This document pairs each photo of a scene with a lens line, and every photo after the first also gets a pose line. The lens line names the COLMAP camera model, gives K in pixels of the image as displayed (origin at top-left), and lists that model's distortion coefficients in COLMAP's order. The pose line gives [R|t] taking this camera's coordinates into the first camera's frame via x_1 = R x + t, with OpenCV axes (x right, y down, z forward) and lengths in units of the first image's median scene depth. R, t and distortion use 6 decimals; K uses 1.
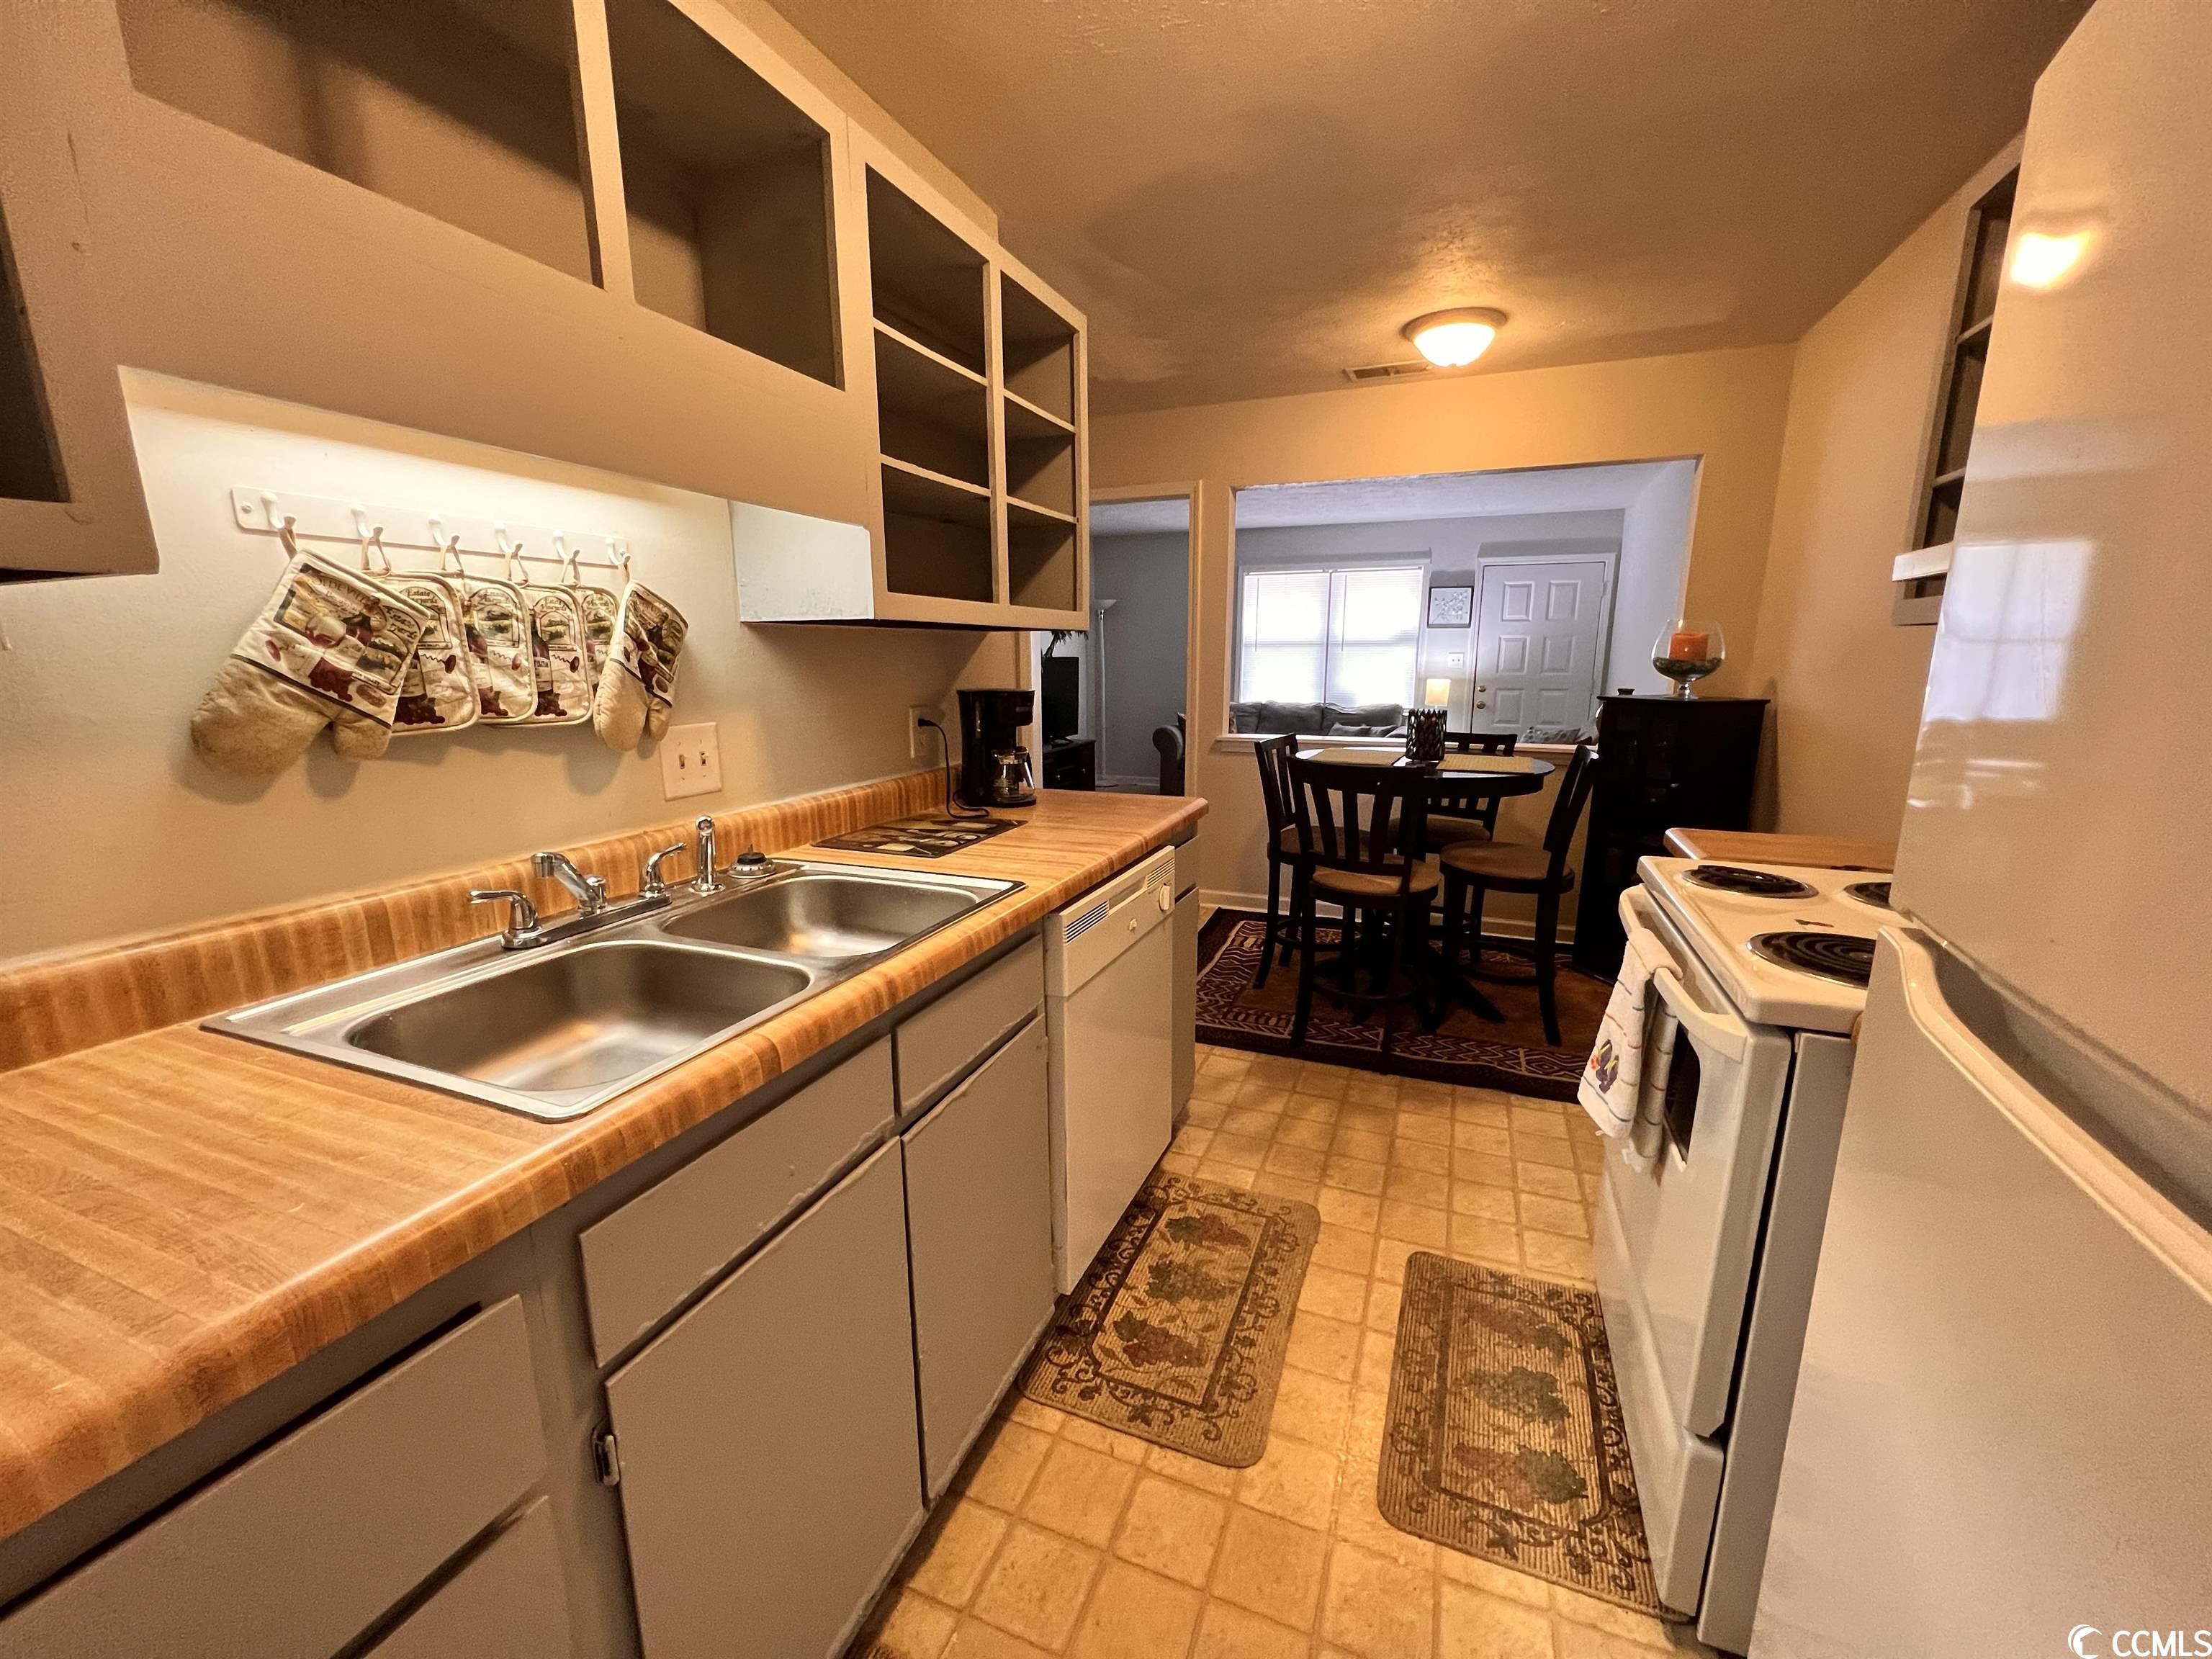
lens RADIAL K [[886.4, 0, 1104.7], [0, 886.4, 833.4], [0, 0, 1]] dist [-0.002341, -0.000394]
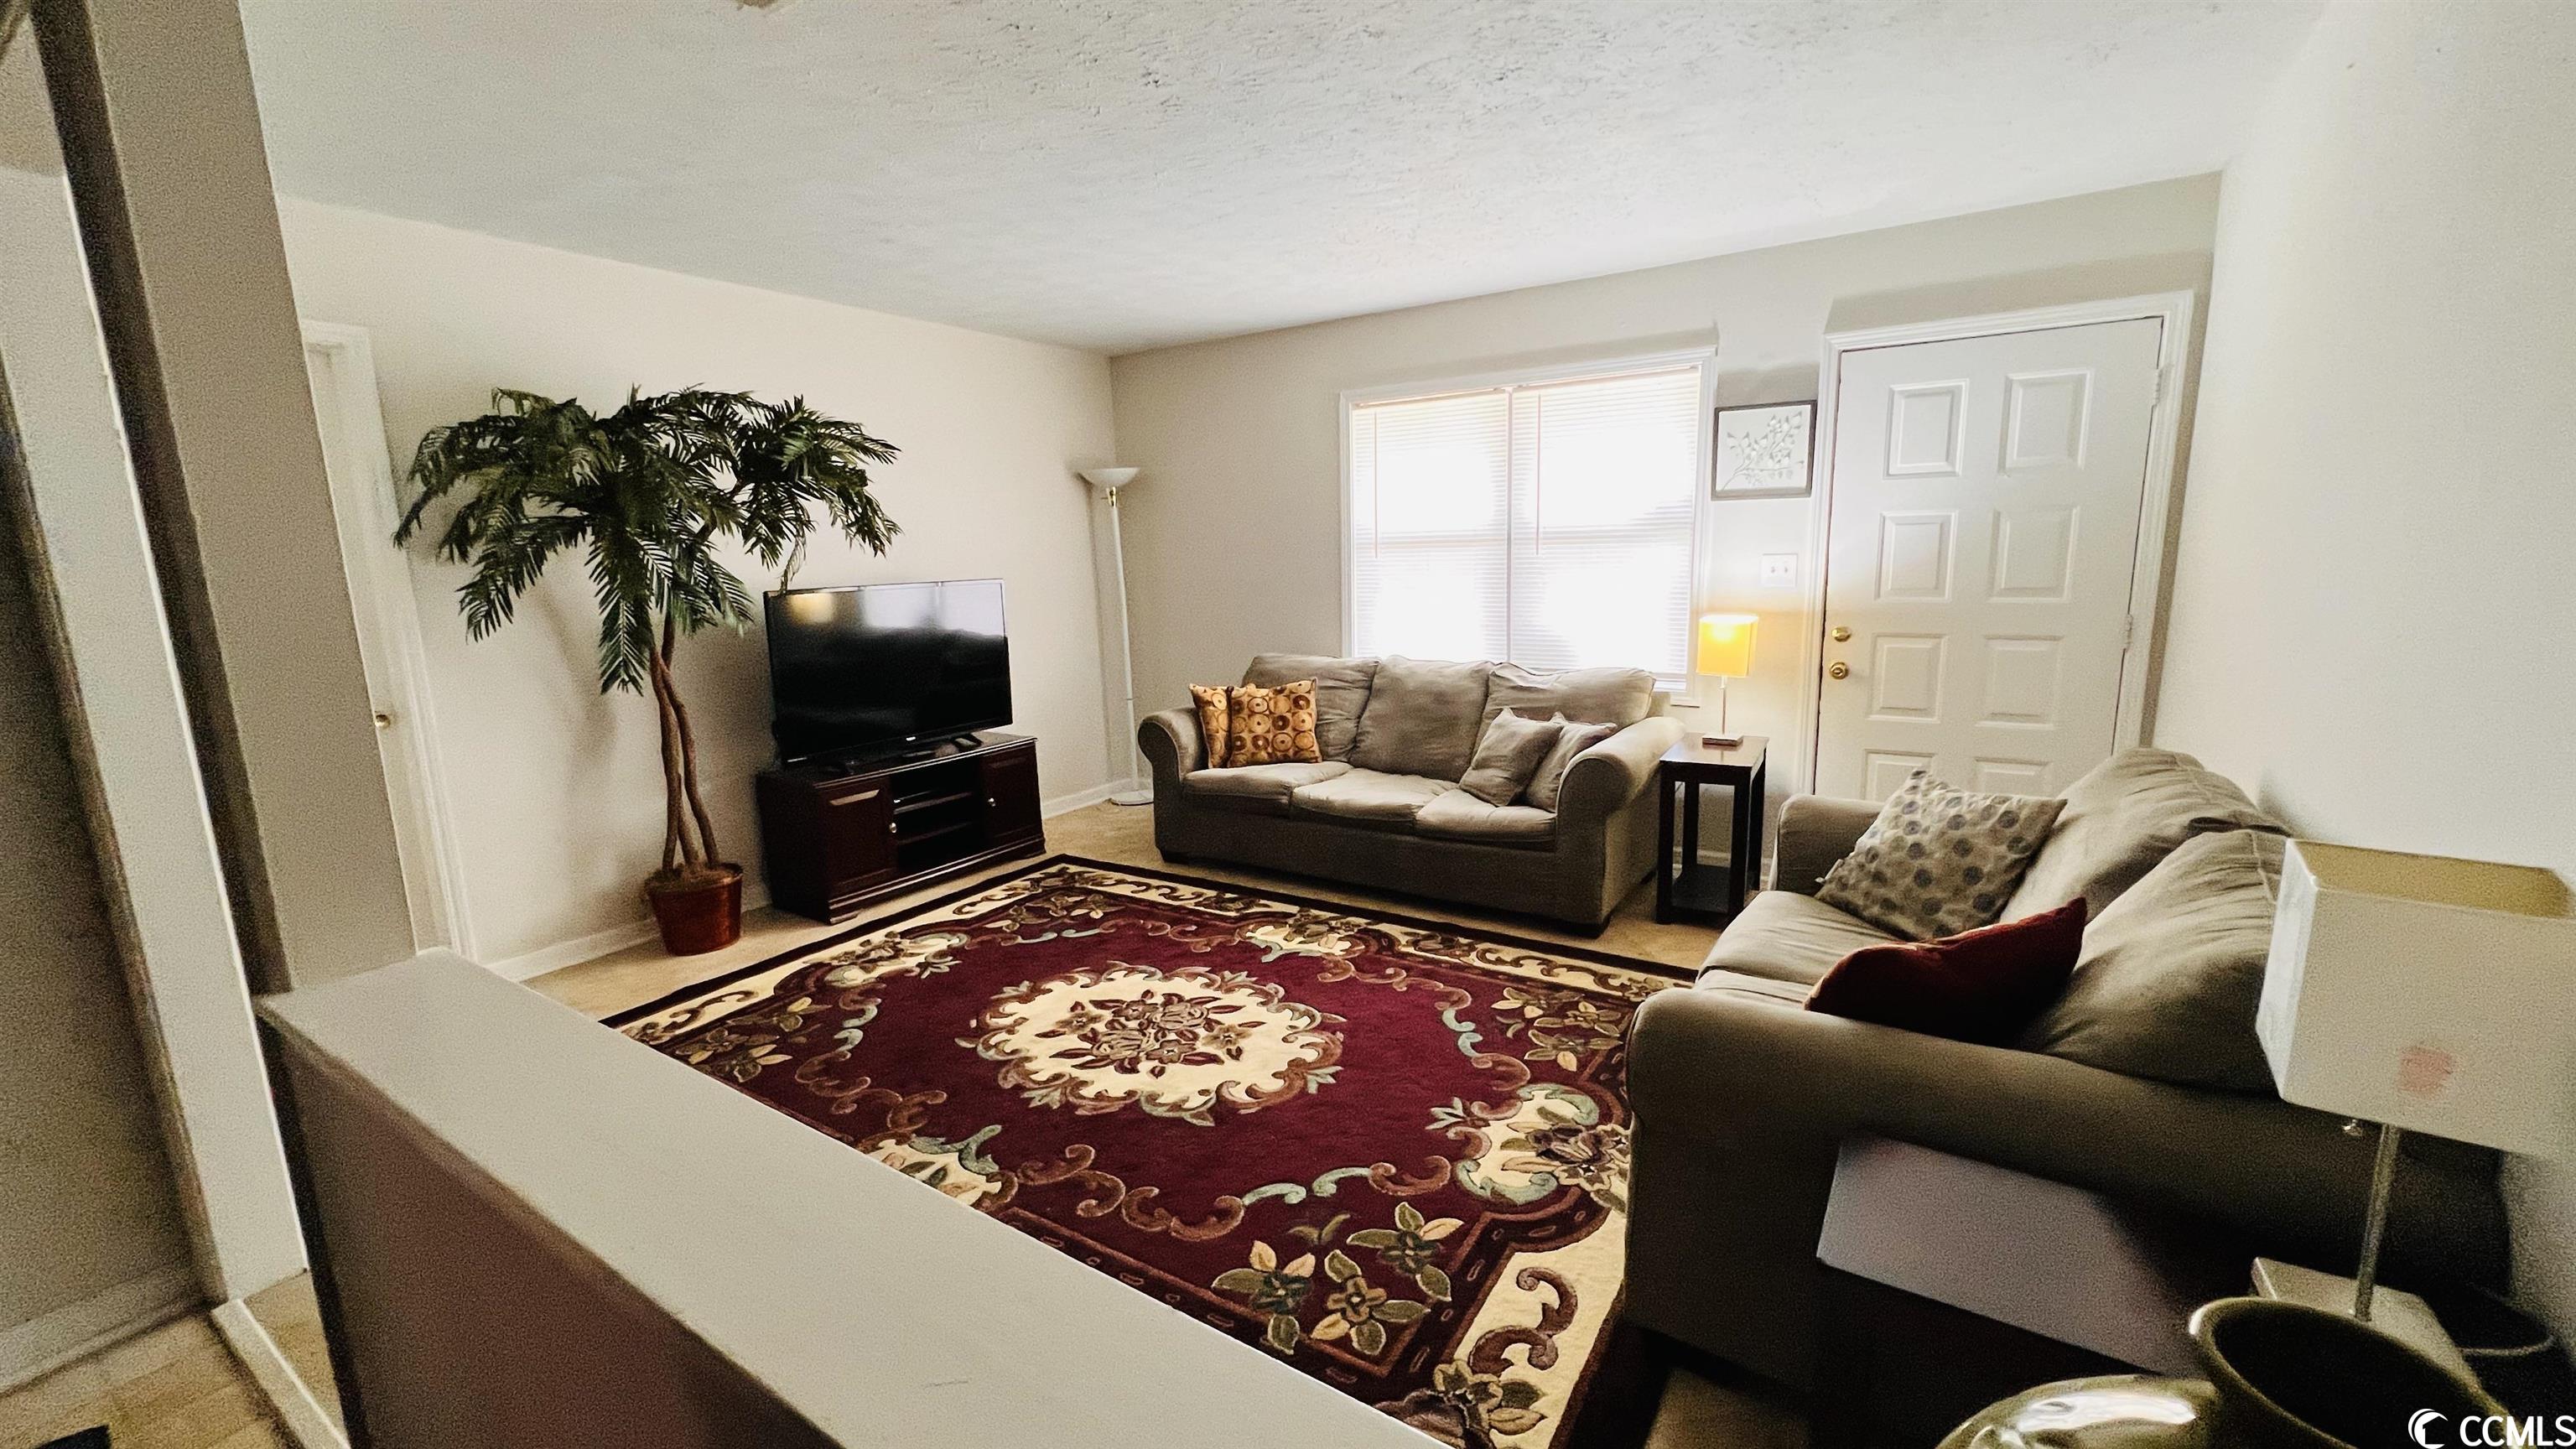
lens RADIAL K [[1012.8, 0, 1291.7], [0, 1012.8, 724.5], [0, 0, 1]] dist [0.000033, 0.000127]
pose [[0.985426, 0.004637, -0.170041, 0.239573], [-0.009103, 0.999634, -0.025492, -0.101632], [0.169860, 0.026668, 0.985107, 0.455147]]
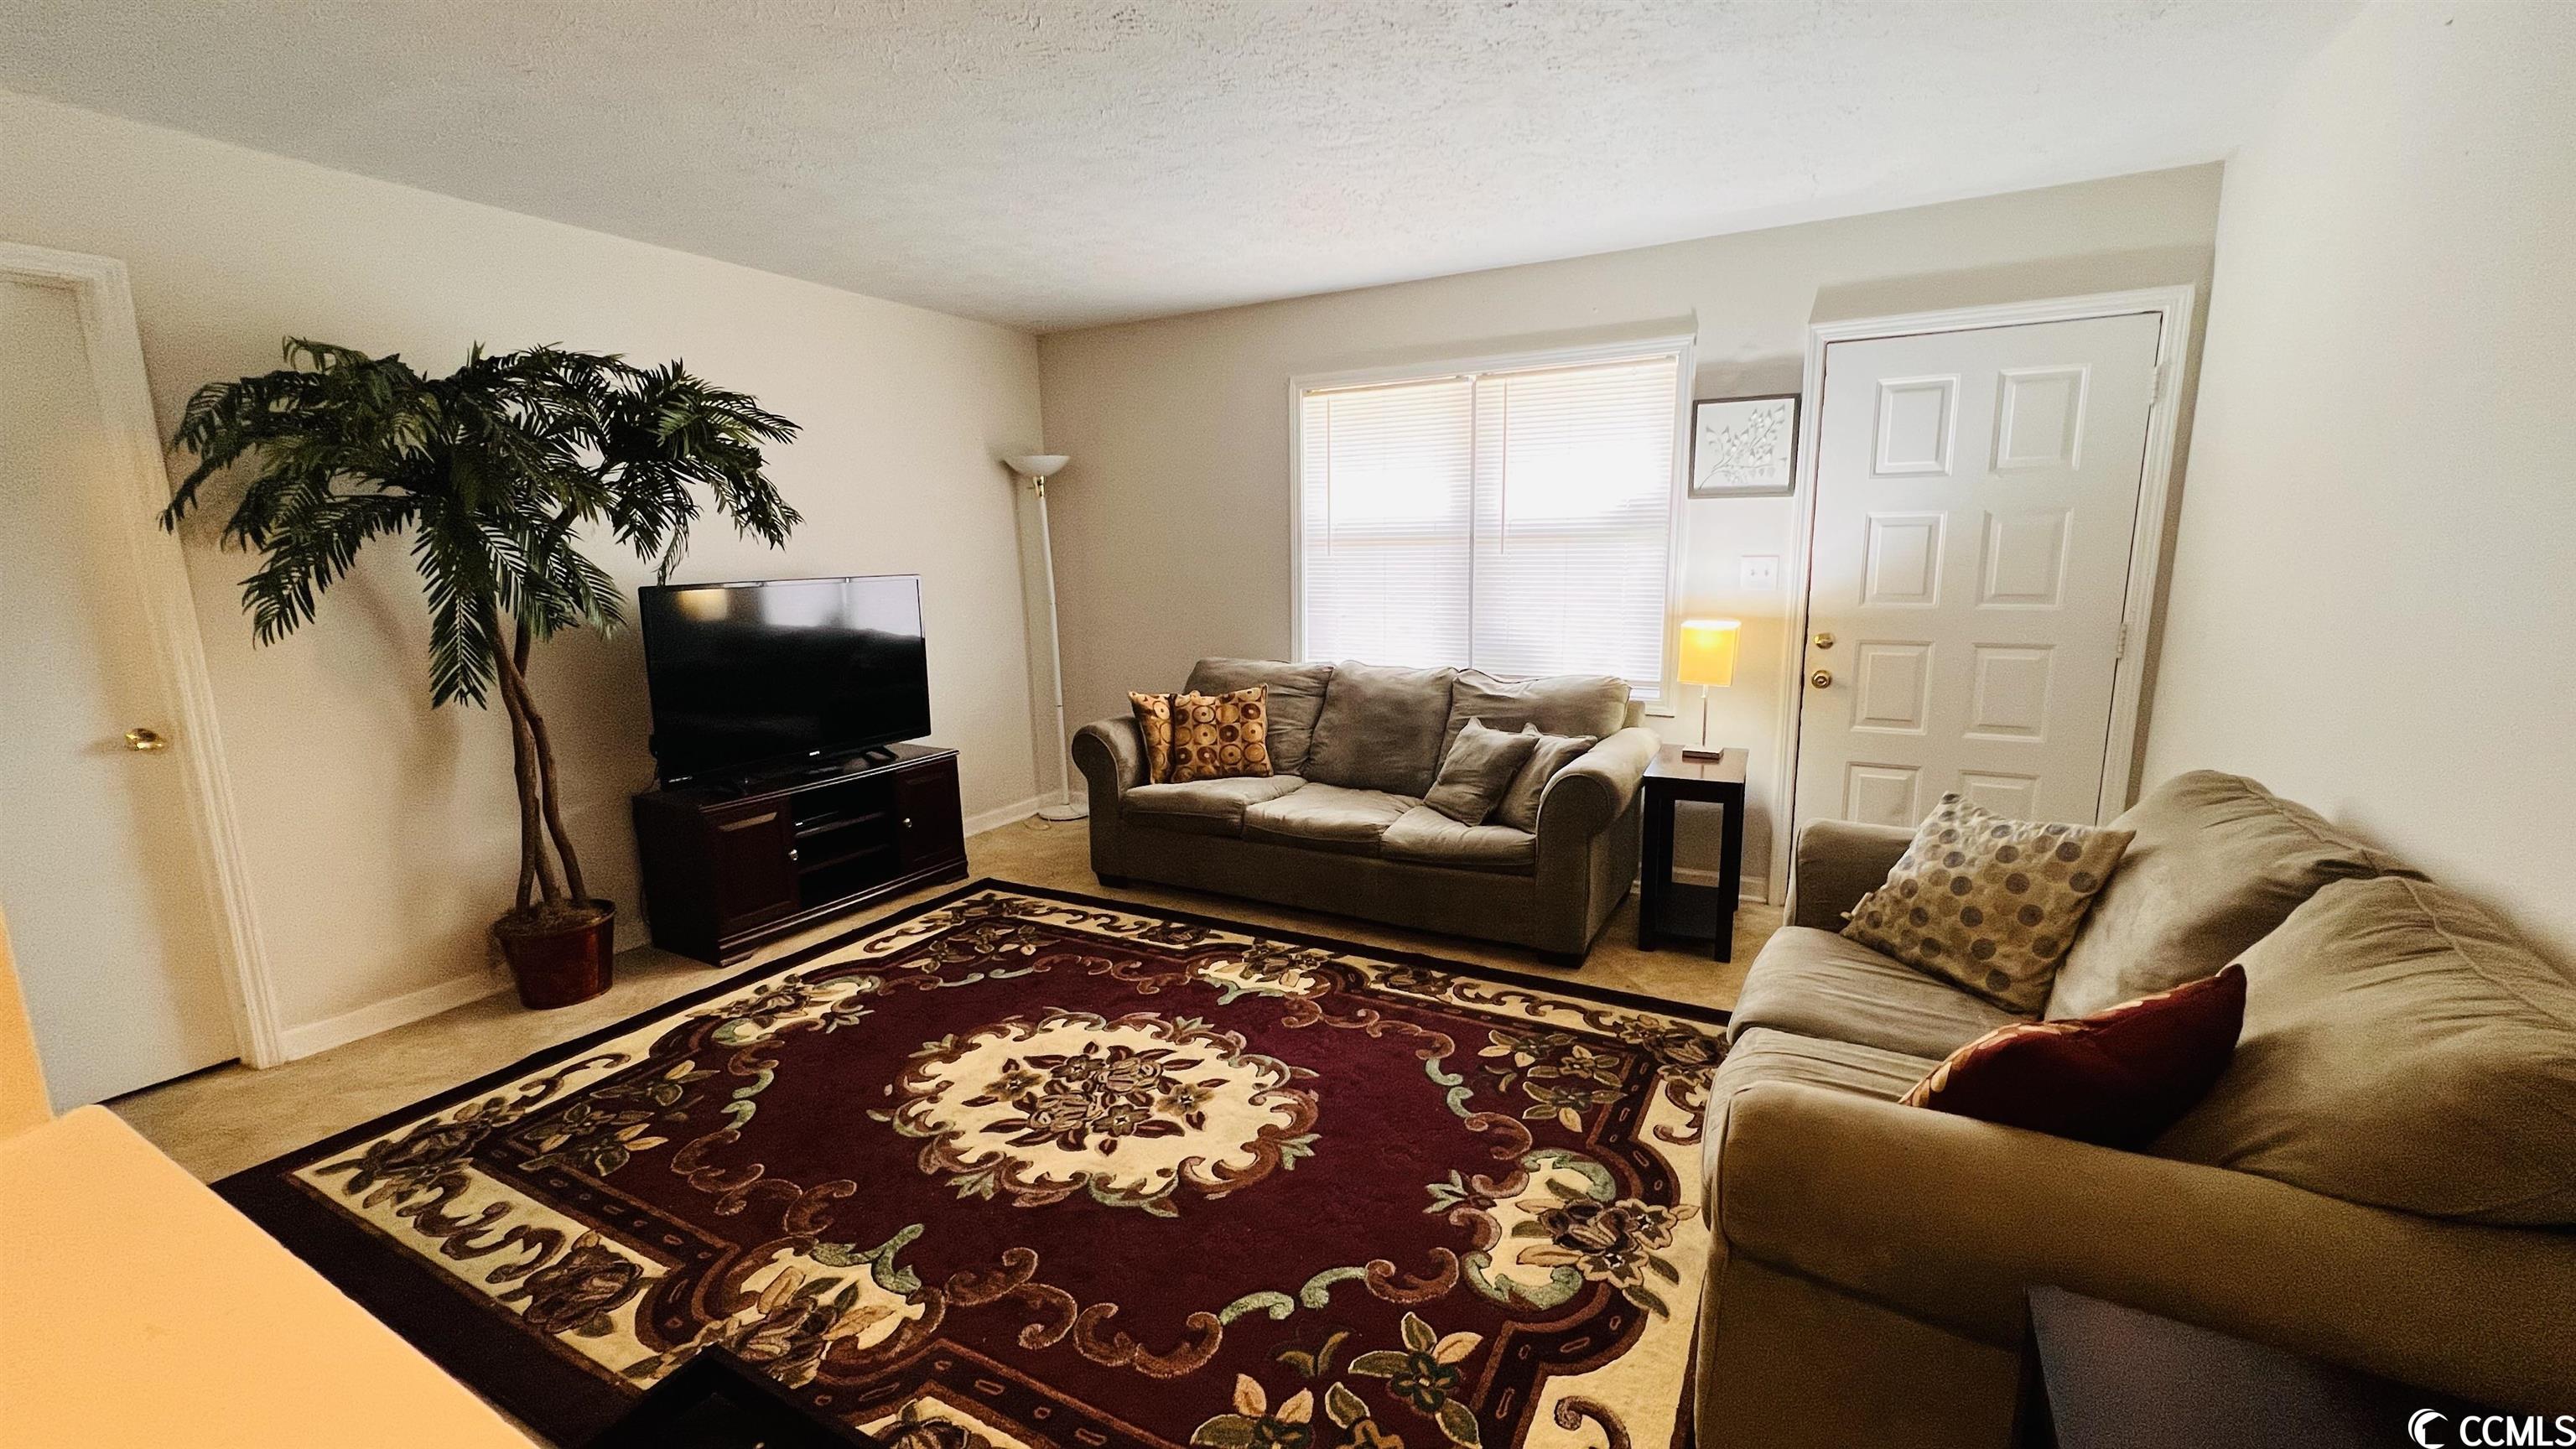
lens RADIAL K [[1012.8, 0, 1289.4], [0, 1012.8, 724.0], [0, 0, 1]] dist [0.000033, 0.000127]
pose [[0.995432, 0.002355, -0.095445, 0.217800], [-0.004765, 0.999675, -0.025029, -0.109122], [0.095355, 0.025369, 0.995120, 0.495535]]
